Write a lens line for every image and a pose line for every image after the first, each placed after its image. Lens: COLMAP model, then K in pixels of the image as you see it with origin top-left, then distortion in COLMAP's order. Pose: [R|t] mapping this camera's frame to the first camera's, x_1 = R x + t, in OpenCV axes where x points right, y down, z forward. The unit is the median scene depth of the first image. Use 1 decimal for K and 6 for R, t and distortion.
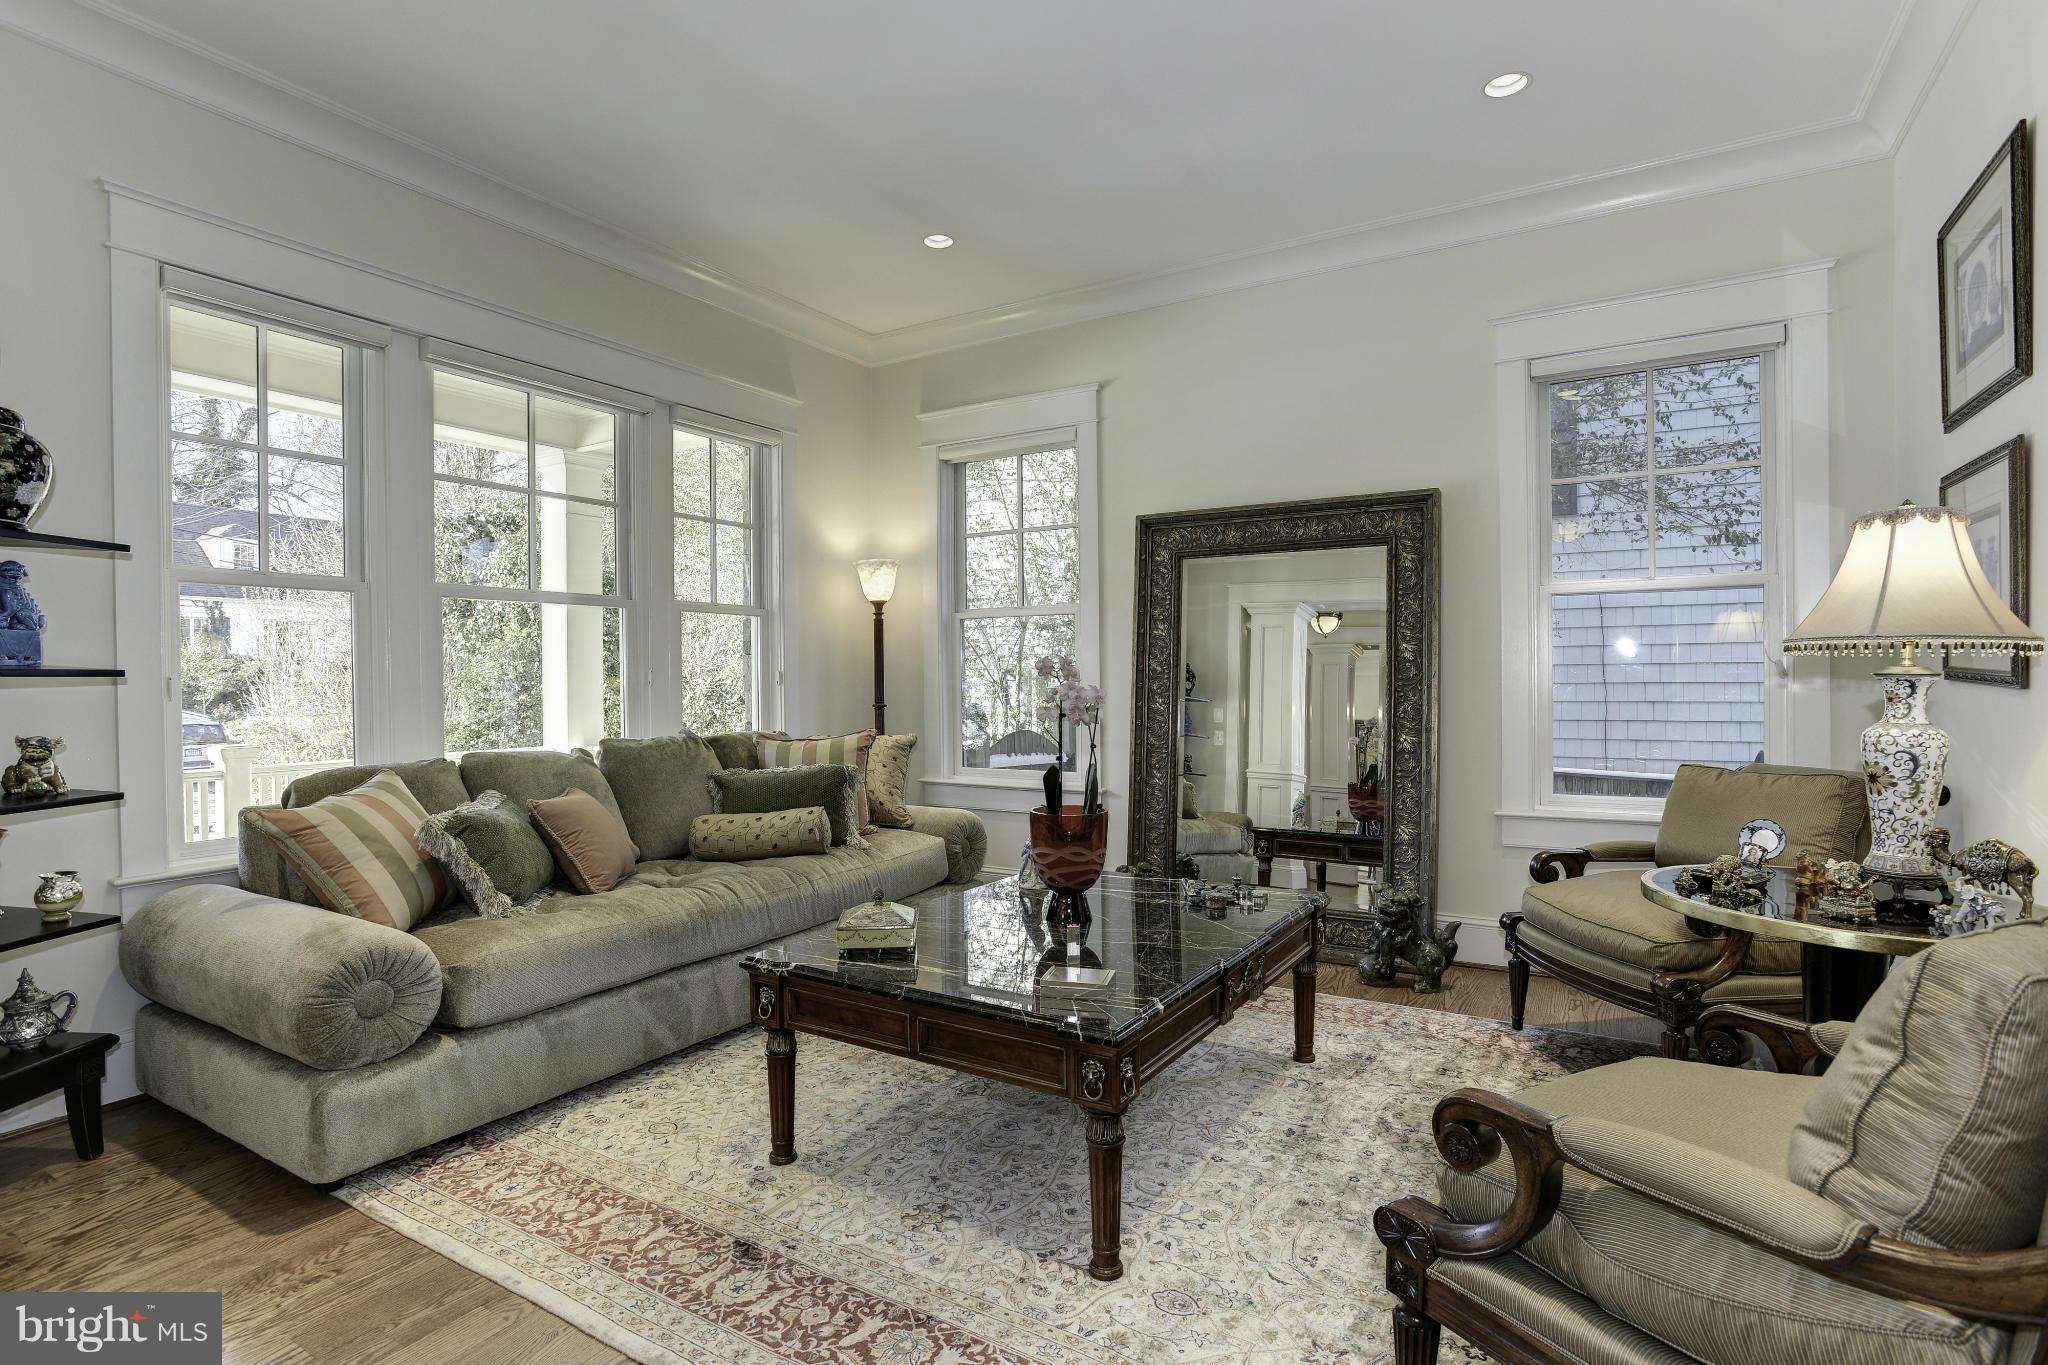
lens RADIAL K [[983.1, 0, 1015.2], [0, 983.1, 691.3], [0, 0, 1]] dist [-0.073570, 0.038492]
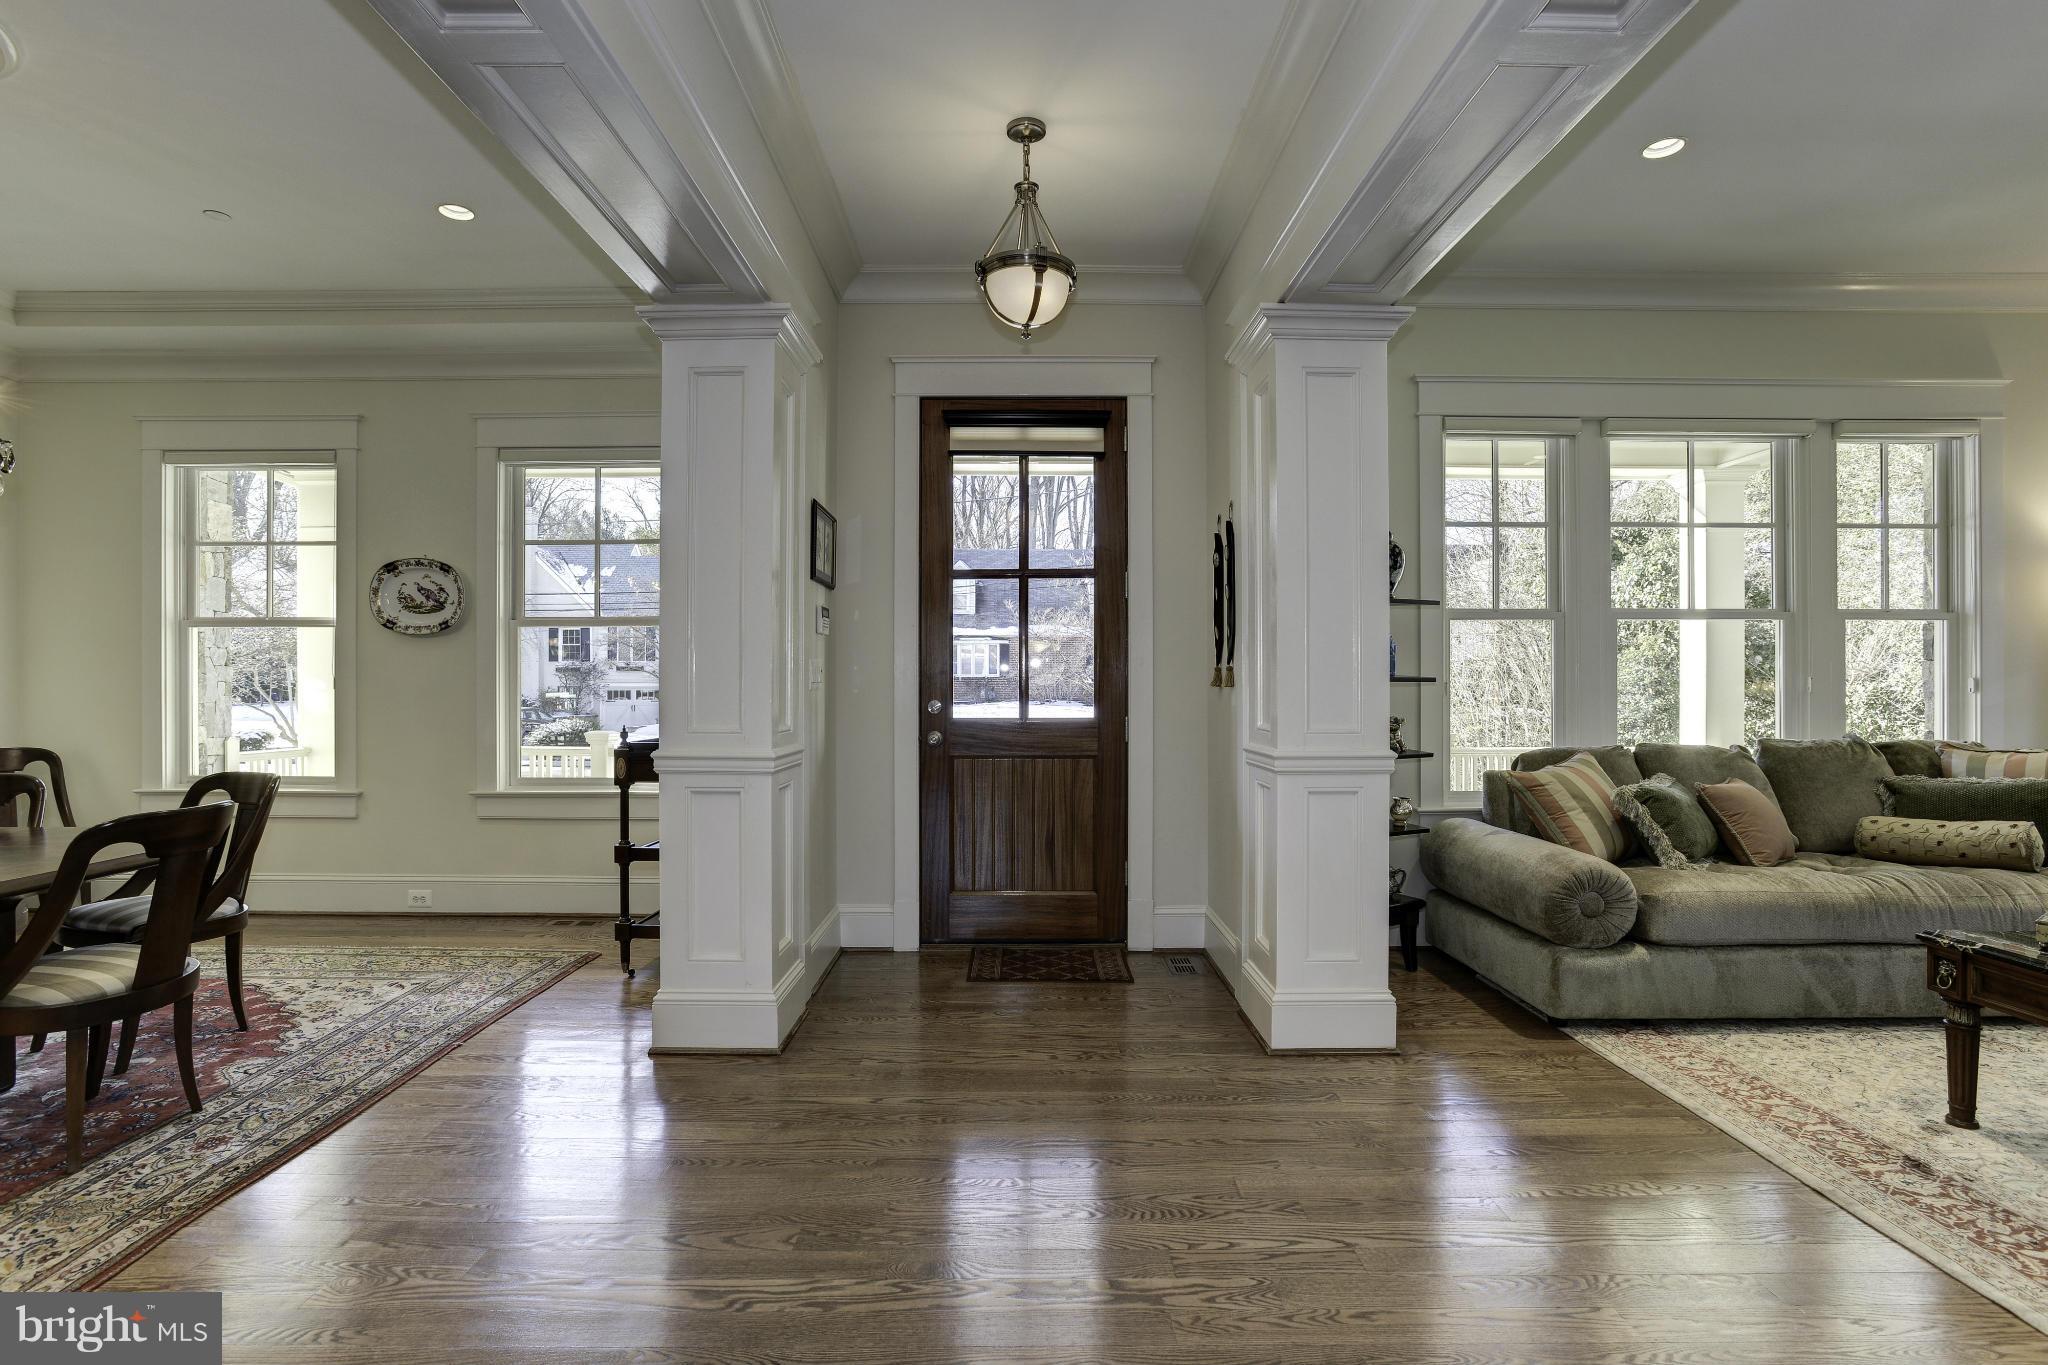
lens RADIAL K [[1000.9, 0, 1021.4], [0, 1000.9, 686.1], [0, 0, 1]] dist [-0.036554, 0.017518]
pose [[0.530981, 0.007454, -0.847351, 0.112577], [-0.015383, 0.999881, -0.000844, 0.002865], [0.847244, 0.013483, 0.531033, -0.425711]]
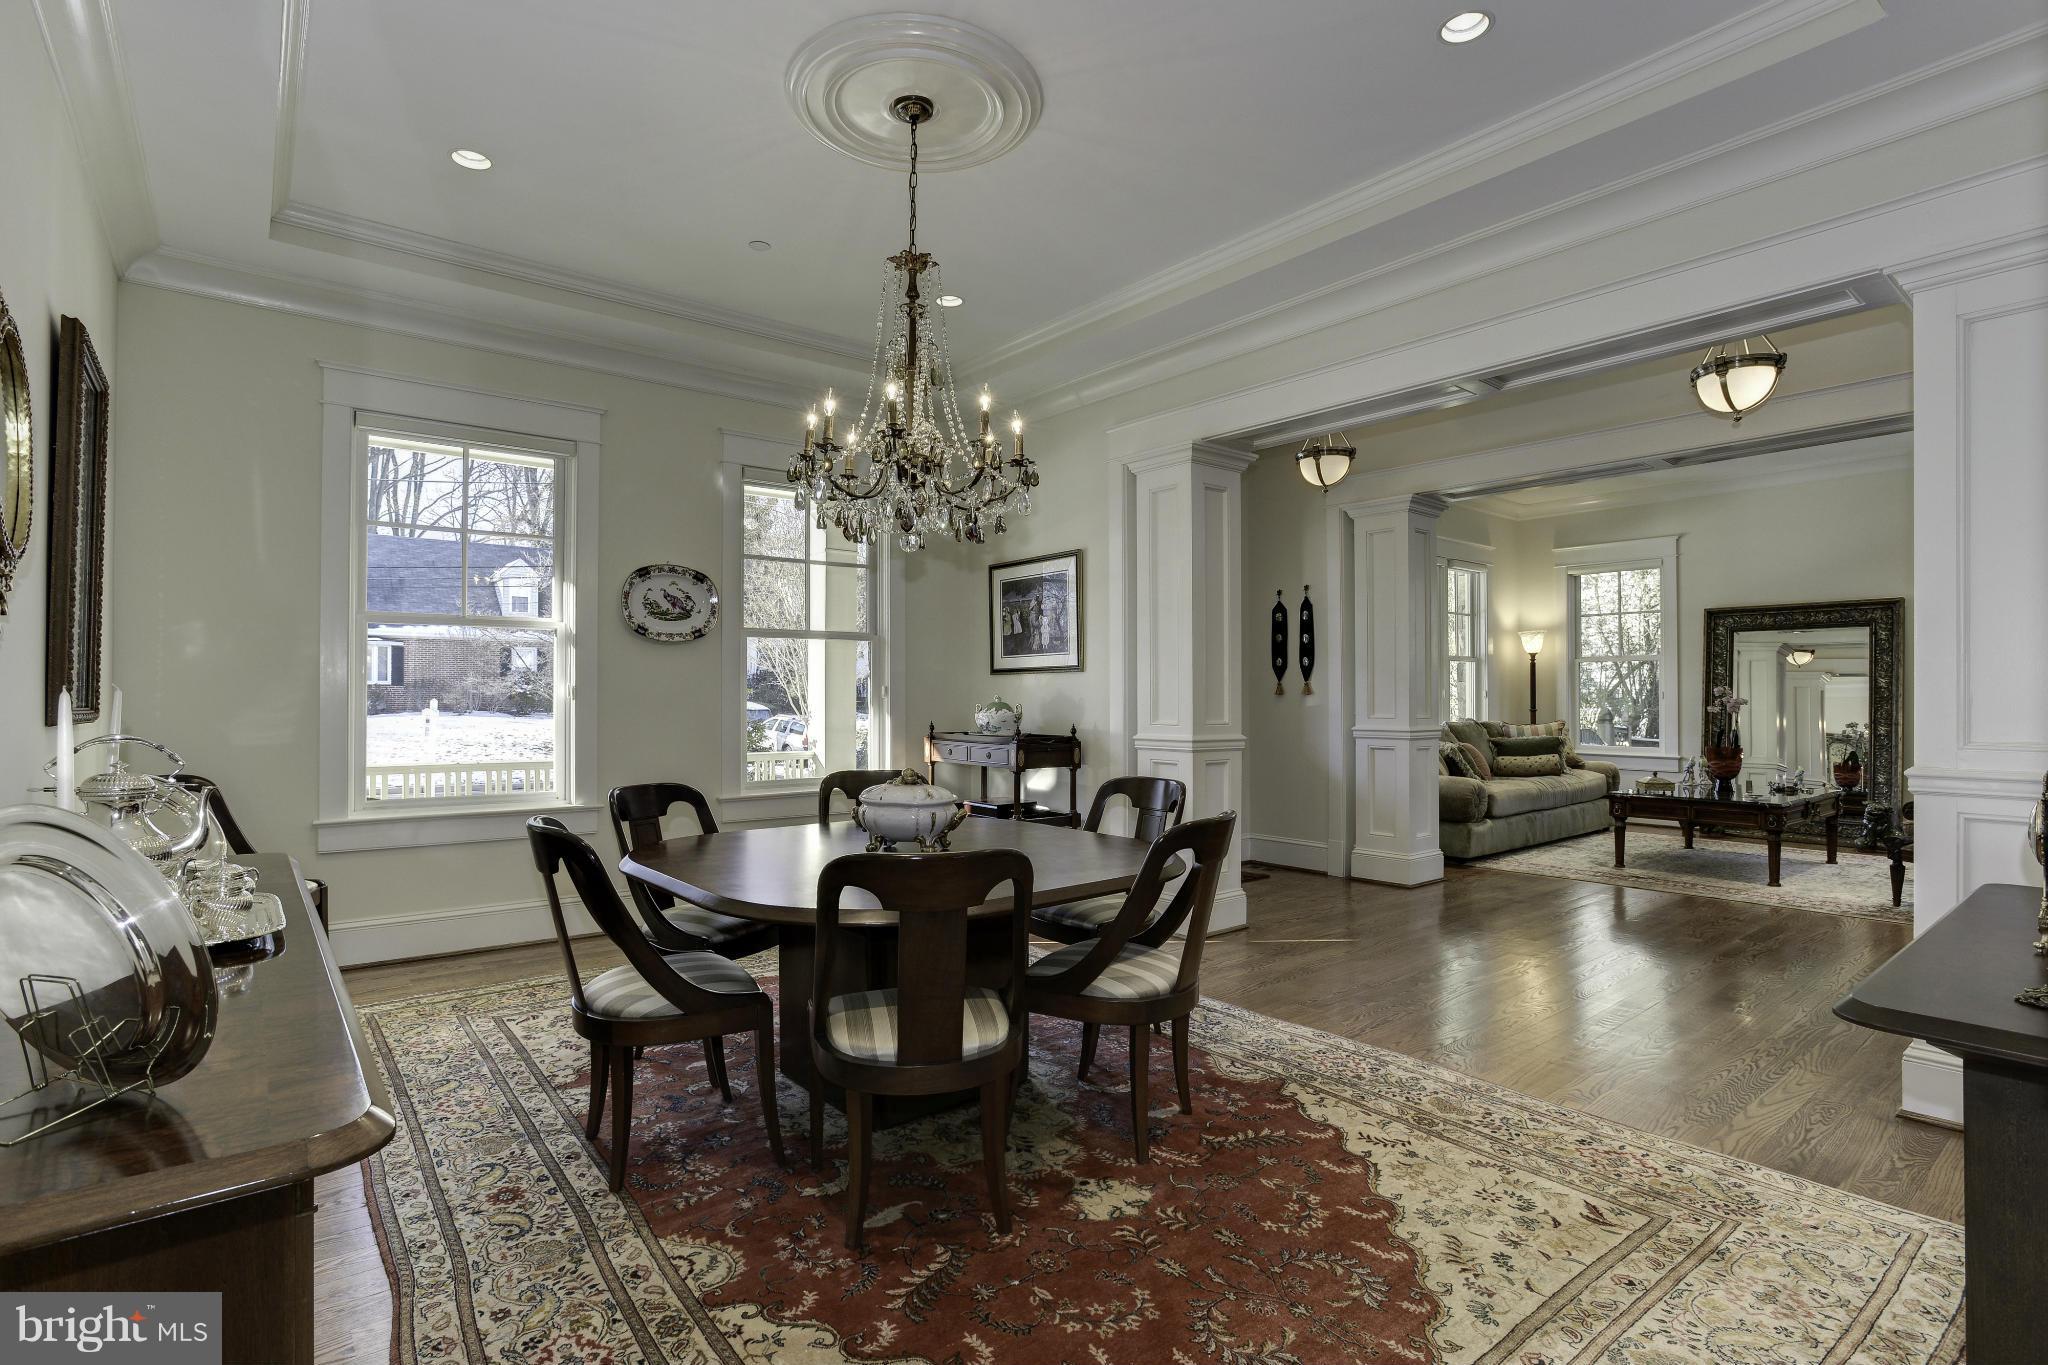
lens RADIAL K [[1000.9, 0, 1021.4], [0, 1000.9, 686.1], [0, 0, 1]] dist [-0.036554, 0.017518]
pose [[0.948531, 0.005960, -0.316628, -0.812270], [-0.012276, 0.999763, -0.017956, 0.028381], [0.316446, 0.020919, 0.948380, -1.881871]]
